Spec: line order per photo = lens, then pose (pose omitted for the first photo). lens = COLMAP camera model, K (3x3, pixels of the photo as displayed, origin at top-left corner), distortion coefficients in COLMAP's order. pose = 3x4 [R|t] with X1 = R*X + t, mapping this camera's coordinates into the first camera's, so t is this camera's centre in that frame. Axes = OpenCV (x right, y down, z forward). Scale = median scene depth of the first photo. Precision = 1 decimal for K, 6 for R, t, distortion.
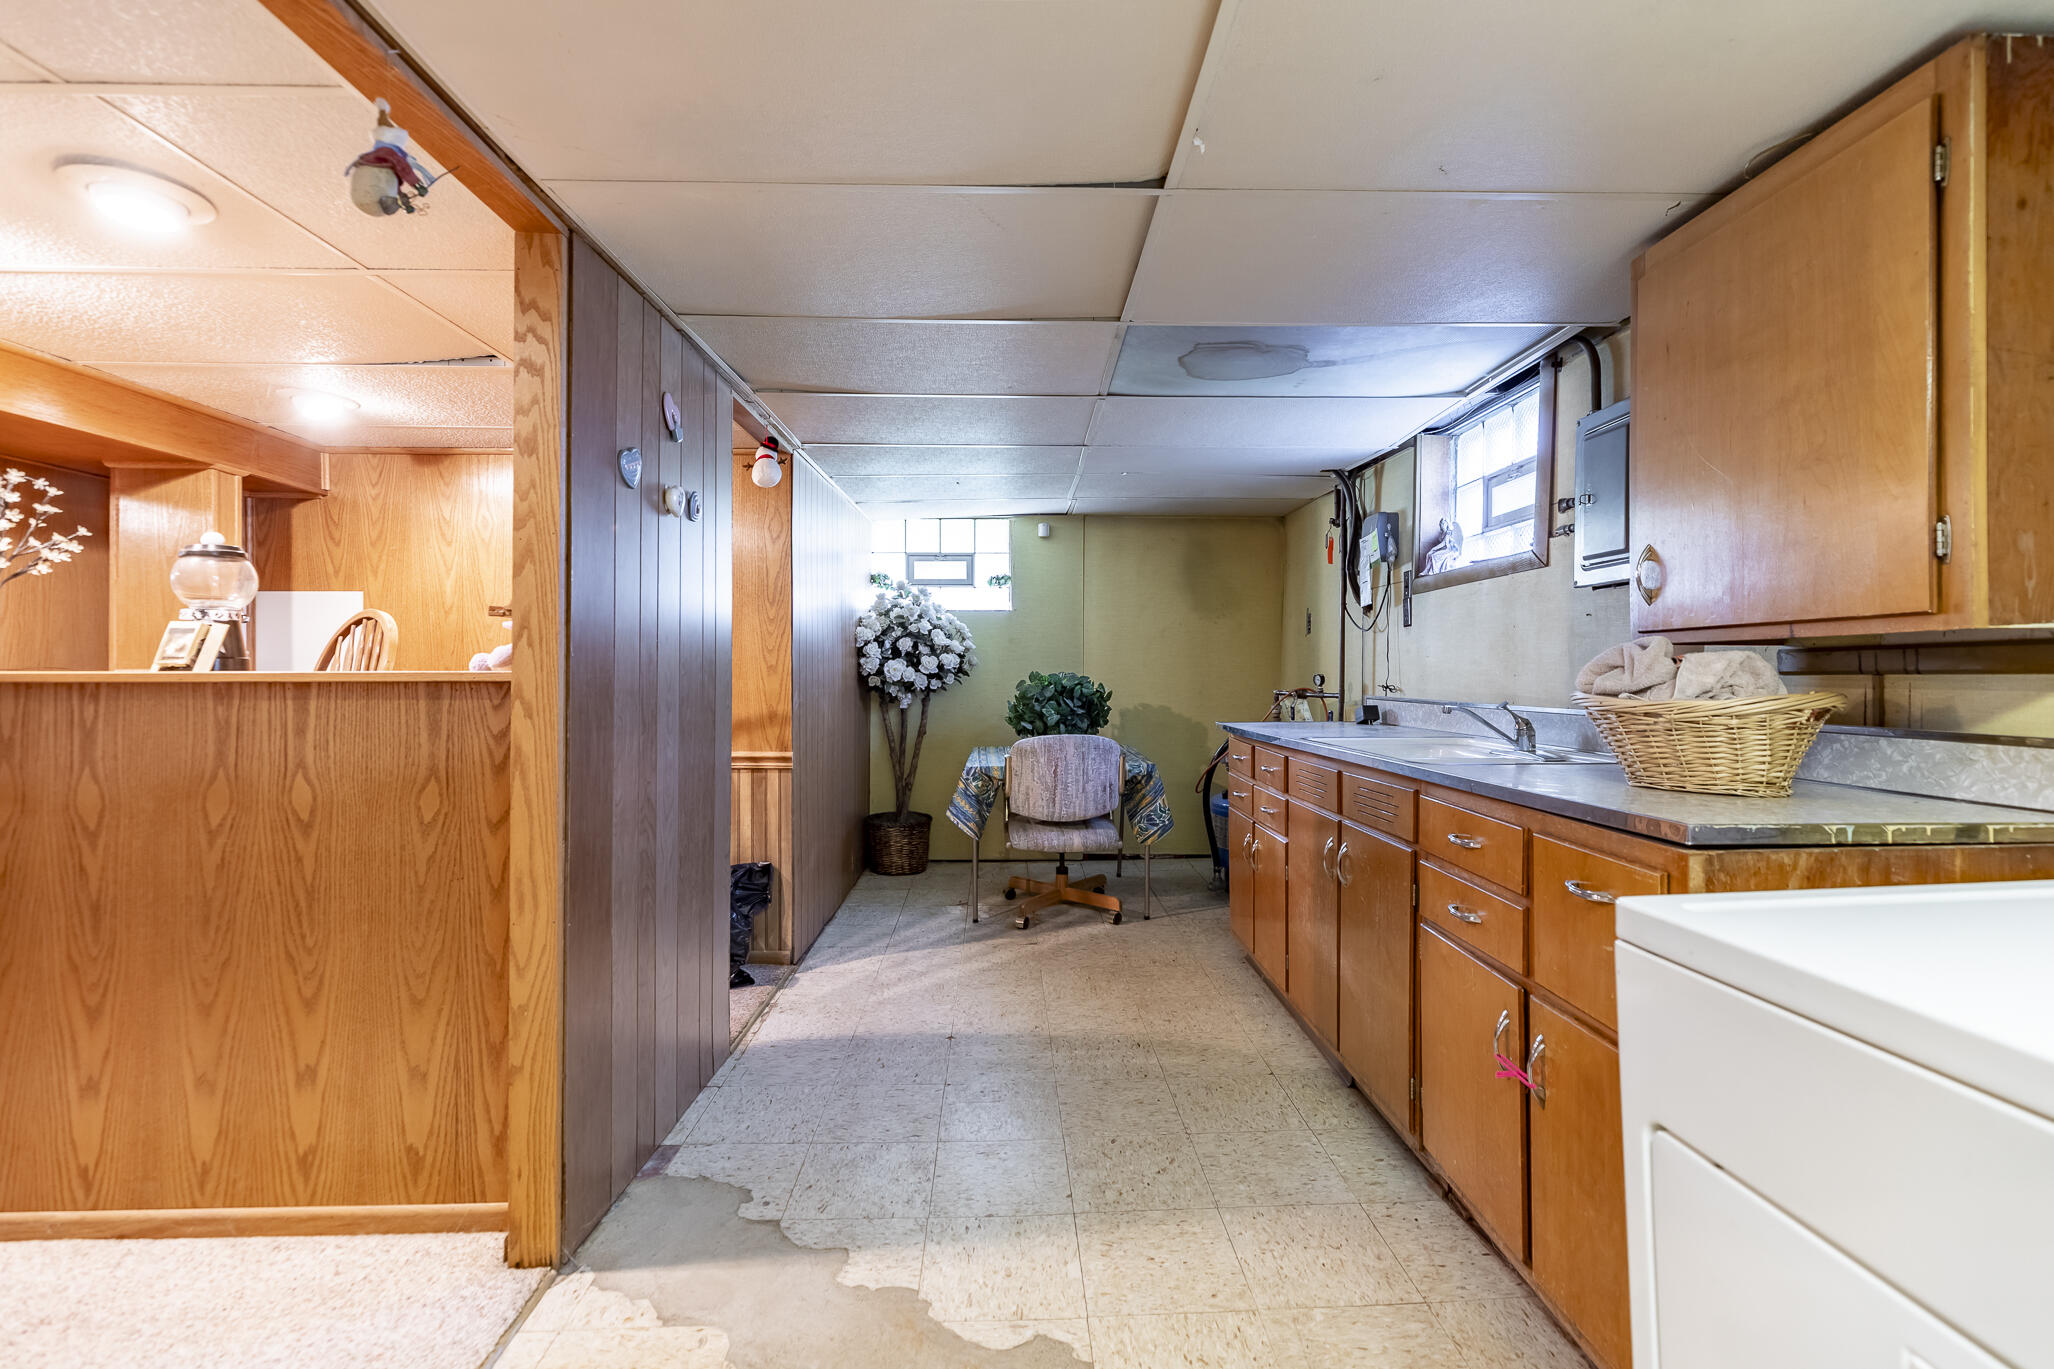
lens RADIAL K [[918.0, 0, 1028.9], [0, 918.0, 675.0], [0, 0, 1]] dist [0.005639, -0.001553]
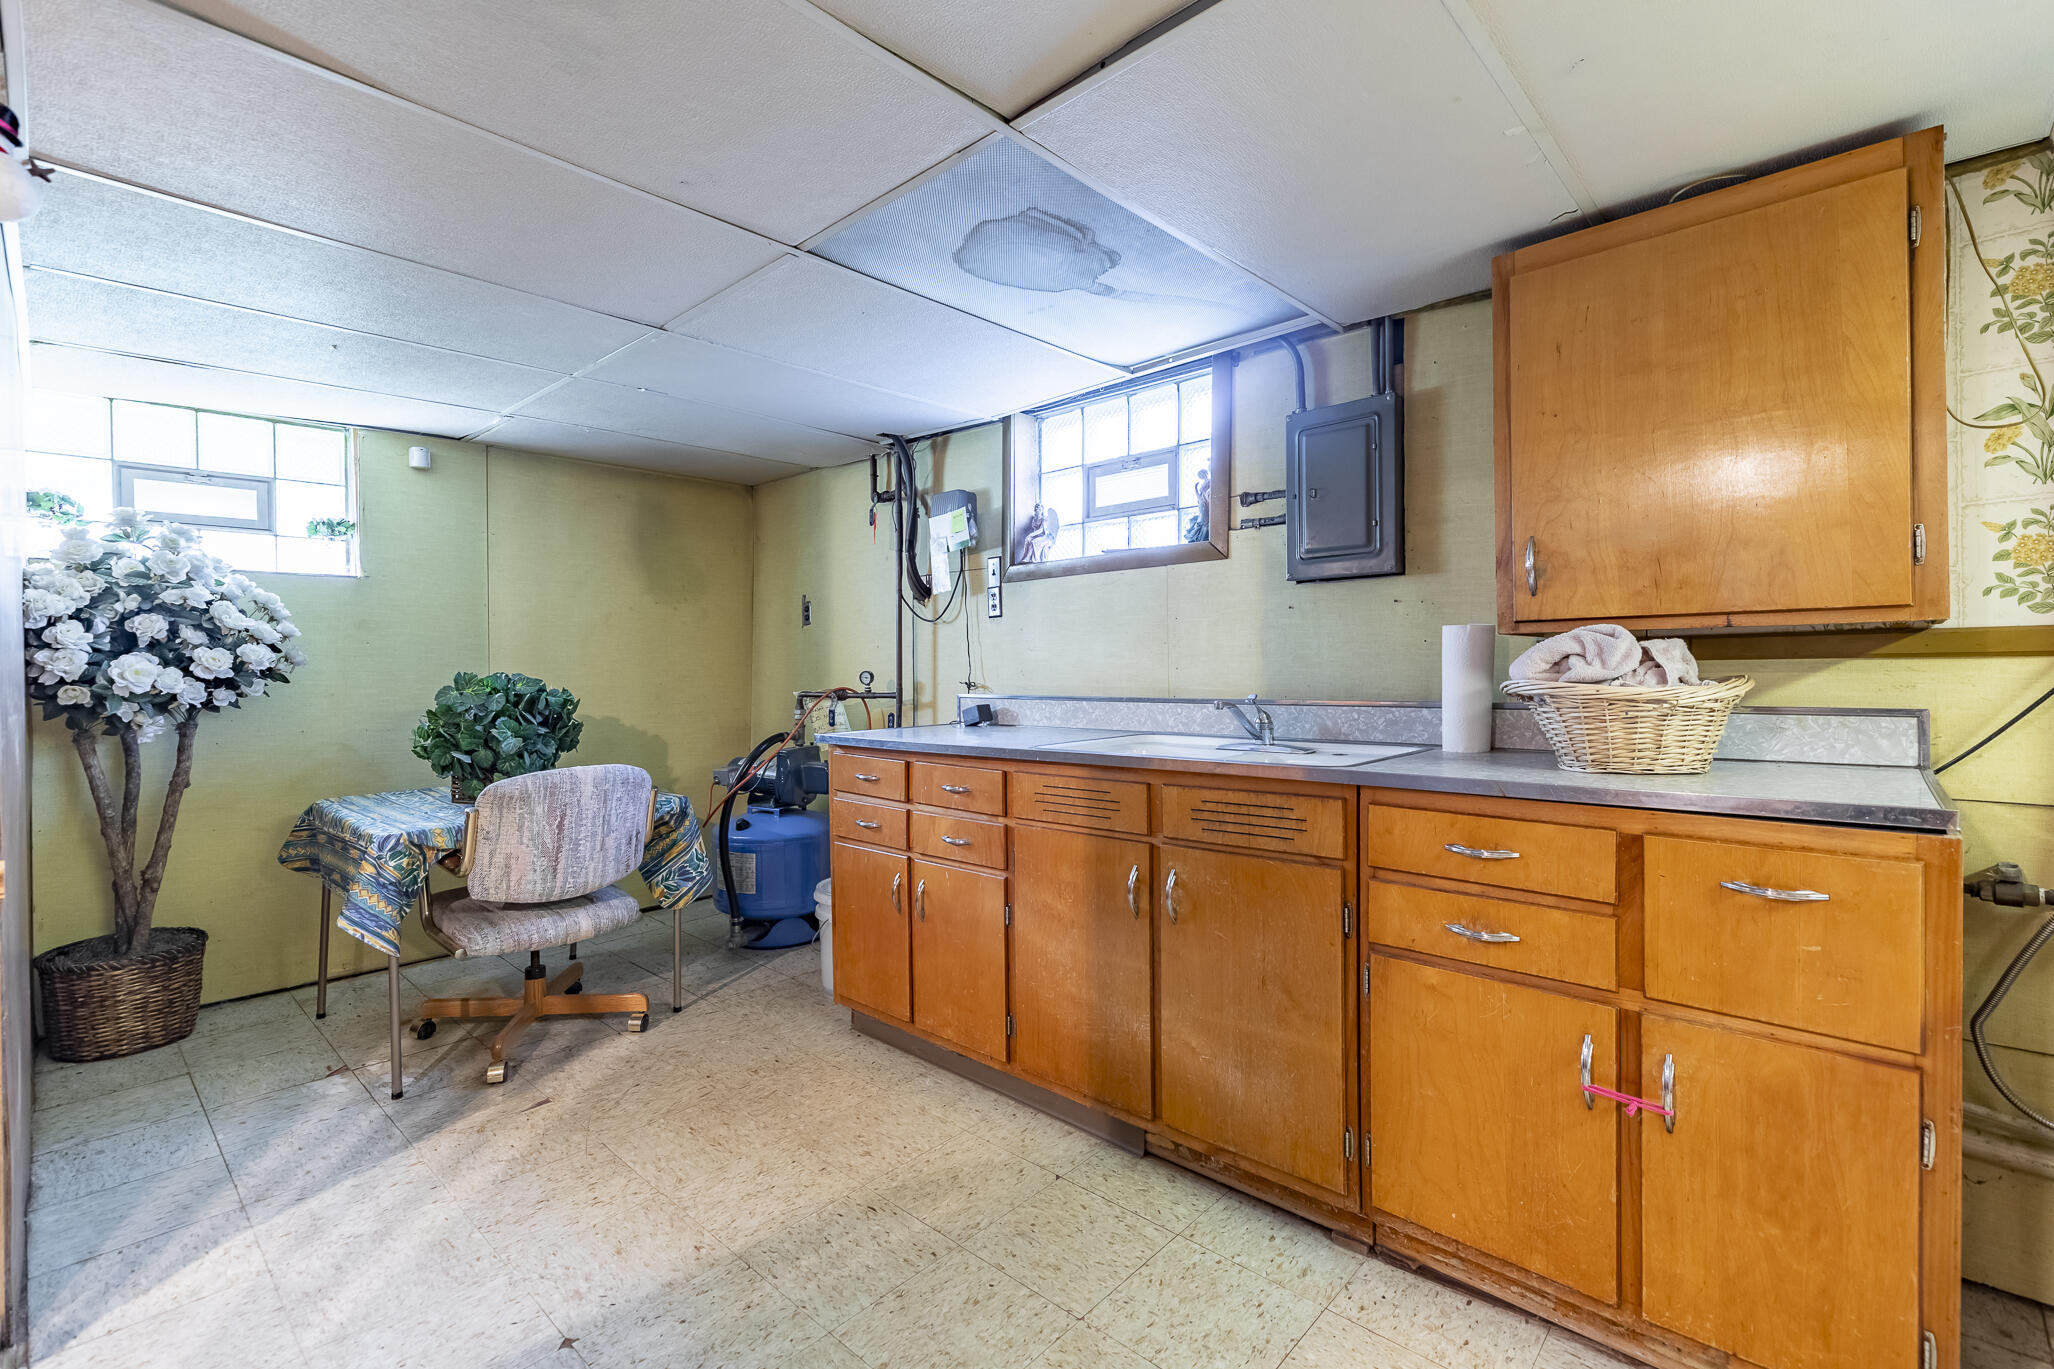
lens RADIAL K [[918.0, 0, 1034.5], [0, 918.0, 673.3], [0, 0, 1]] dist [0.005639, -0.001553]
pose [[0.697392, -0.013076, 0.716570, -0.193790], [0.014013, 0.999891, 0.004608, -0.000619], [-0.716553, 0.006828, 0.697500, 0.291530]]
